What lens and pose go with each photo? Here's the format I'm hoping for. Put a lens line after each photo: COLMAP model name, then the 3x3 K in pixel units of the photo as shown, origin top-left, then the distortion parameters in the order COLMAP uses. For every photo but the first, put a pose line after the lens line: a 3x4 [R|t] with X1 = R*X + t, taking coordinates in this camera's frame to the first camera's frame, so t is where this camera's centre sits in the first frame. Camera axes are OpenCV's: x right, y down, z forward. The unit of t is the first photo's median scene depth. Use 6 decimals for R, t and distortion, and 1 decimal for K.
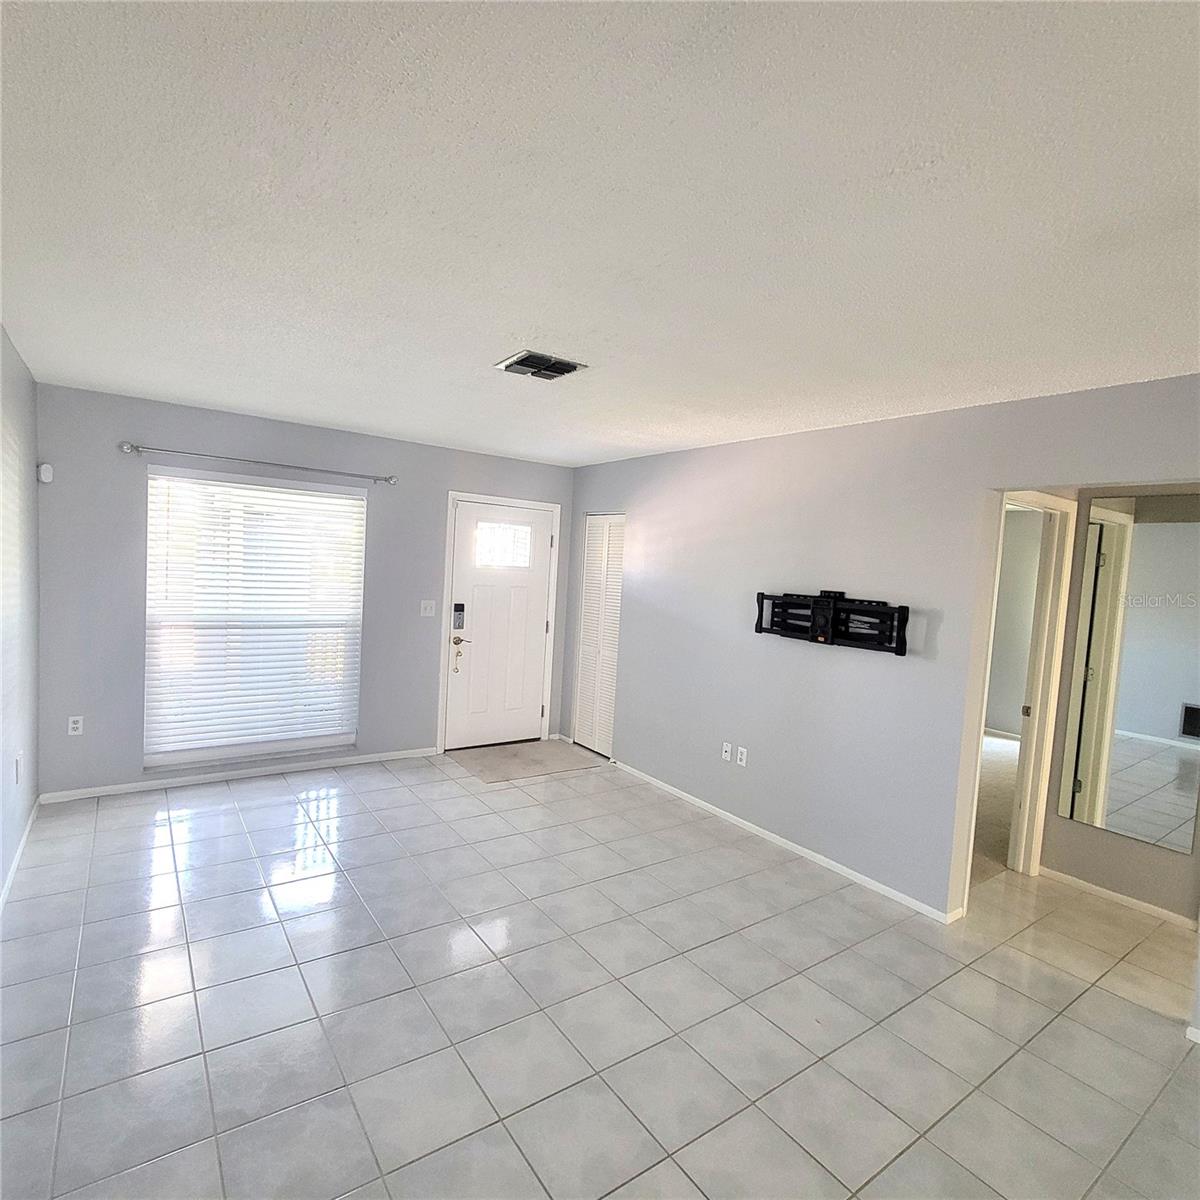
lens RADIAL K [[650.4, 0, 591.2], [0, 650.4, 604.7], [0, 0, 1]] dist [0.006083, -0.002524]
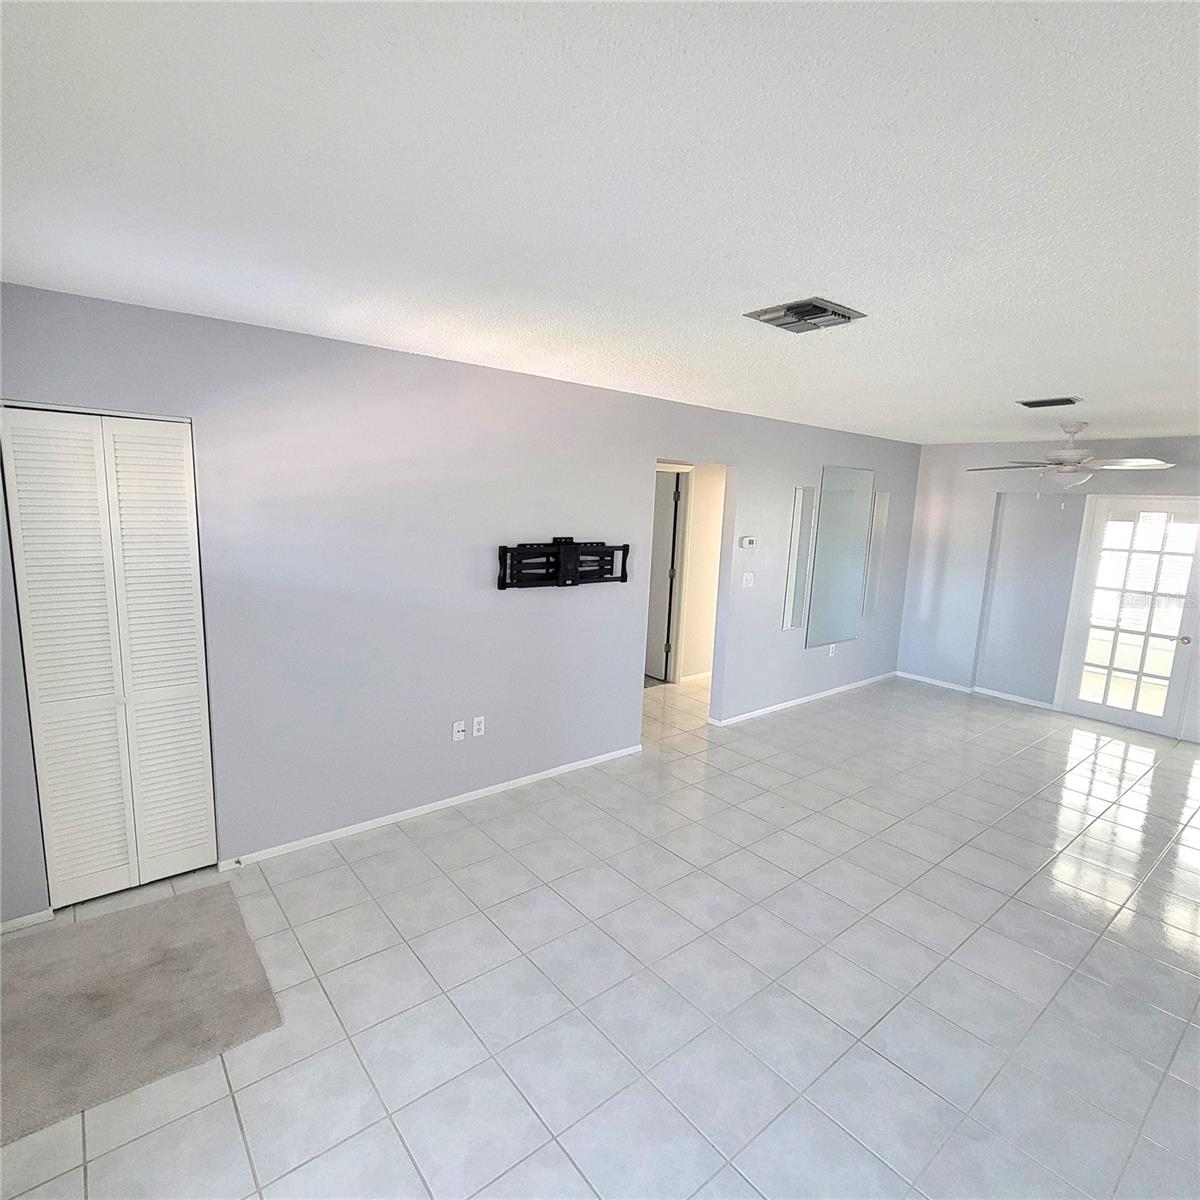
lens RADIAL K [[650.4, 0, 591.2], [0, 650.4, 604.7], [0, 0, 1]] dist [0.006083, -0.002524]
pose [[-0.058836, -0.223520, 0.972922, -0.632798], [0.021432, 0.974103, 0.225088, -0.136538], [-0.998038, 0.034095, -0.052521, 0.888932]]
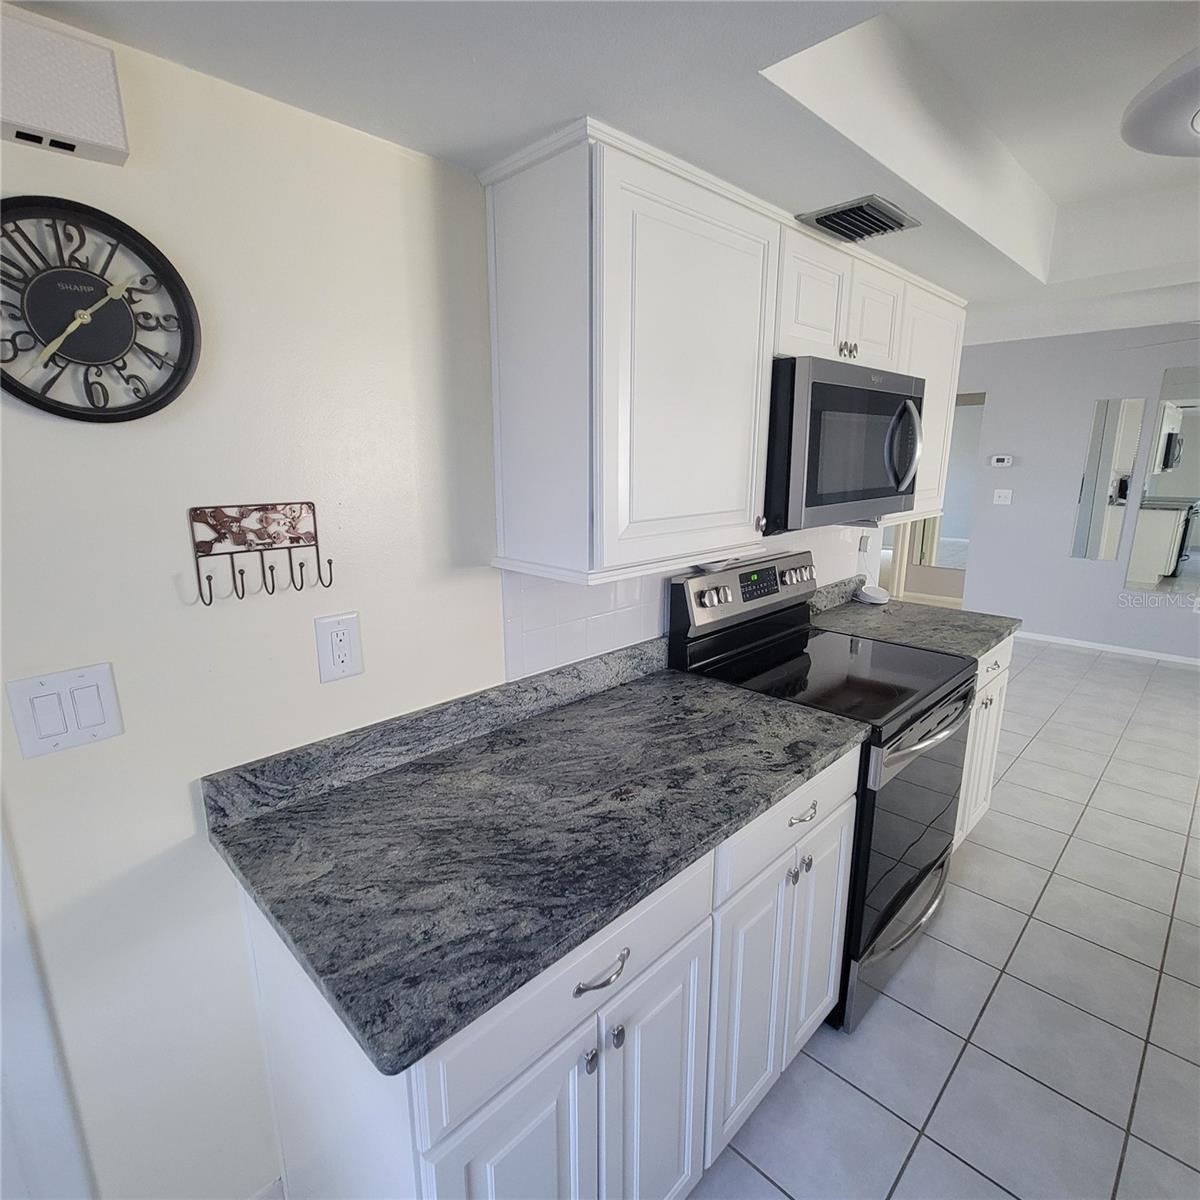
lens RADIAL K [[650.4, 0, 591.2], [0, 650.4, 604.7], [0, 0, 1]] dist [0.006083, -0.002524]
pose [[0.983458, -0.103097, 0.148937, -0.478115], [0.076867, 0.982053, 0.172233, 0.026748], [-0.164021, -0.157936, 0.973732, -0.679585]]
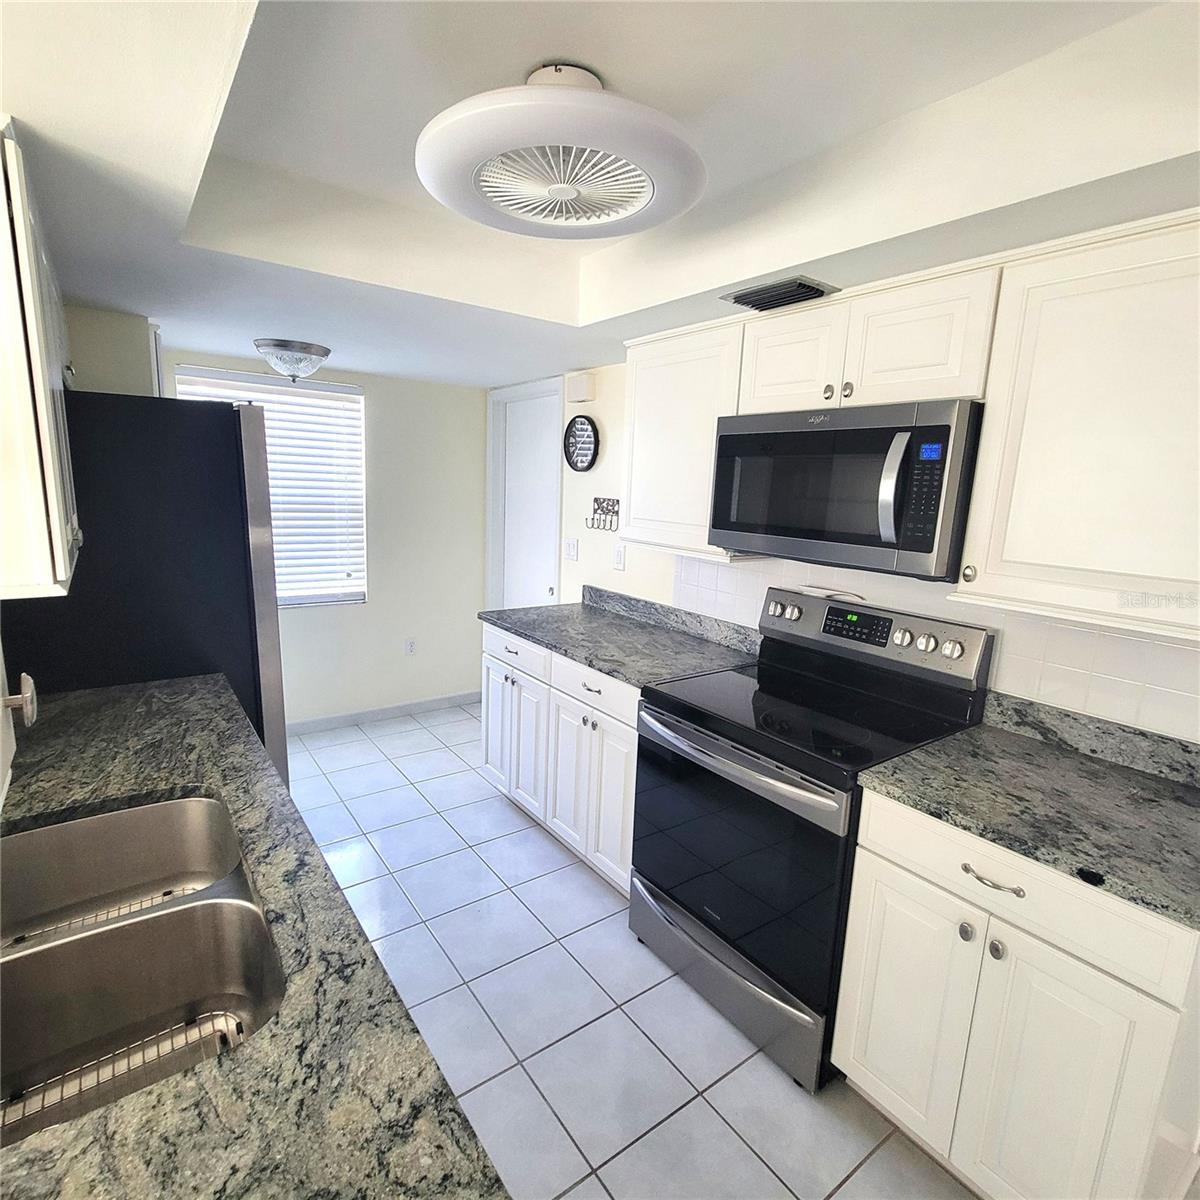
lens RADIAL K [[650.4, 0, 591.2], [0, 650.4, 604.7], [0, 0, 1]] dist [0.006083, -0.002524]
pose [[0.013876, 0.128338, -0.991633, 0.230635], [-0.103616, 0.986574, 0.126233, 0.051037], [0.994521, 0.100997, 0.026988, -0.413493]]
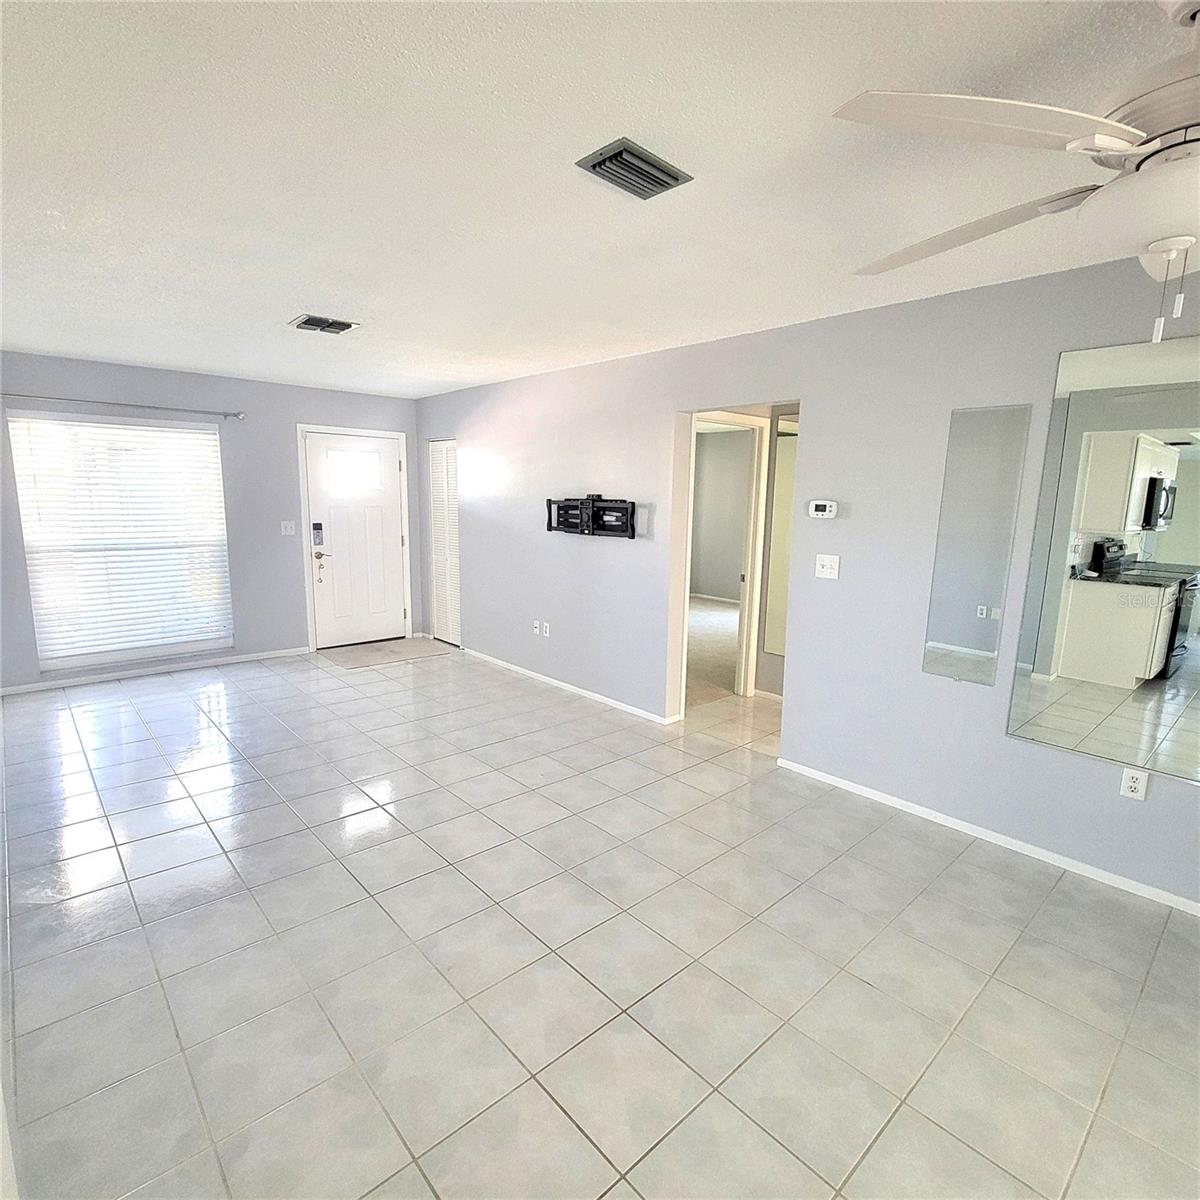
lens RADIAL K [[650.4, 0, 591.2], [0, 650.4, 604.7], [0, 0, 1]] dist [0.006083, -0.002524]
pose [[0.992337, -0.060913, 0.107503, 0.185363], [0.048763, 0.992485, 0.112233, 0.045550], [-0.113532, -0.106131, 0.987850, -0.270220]]
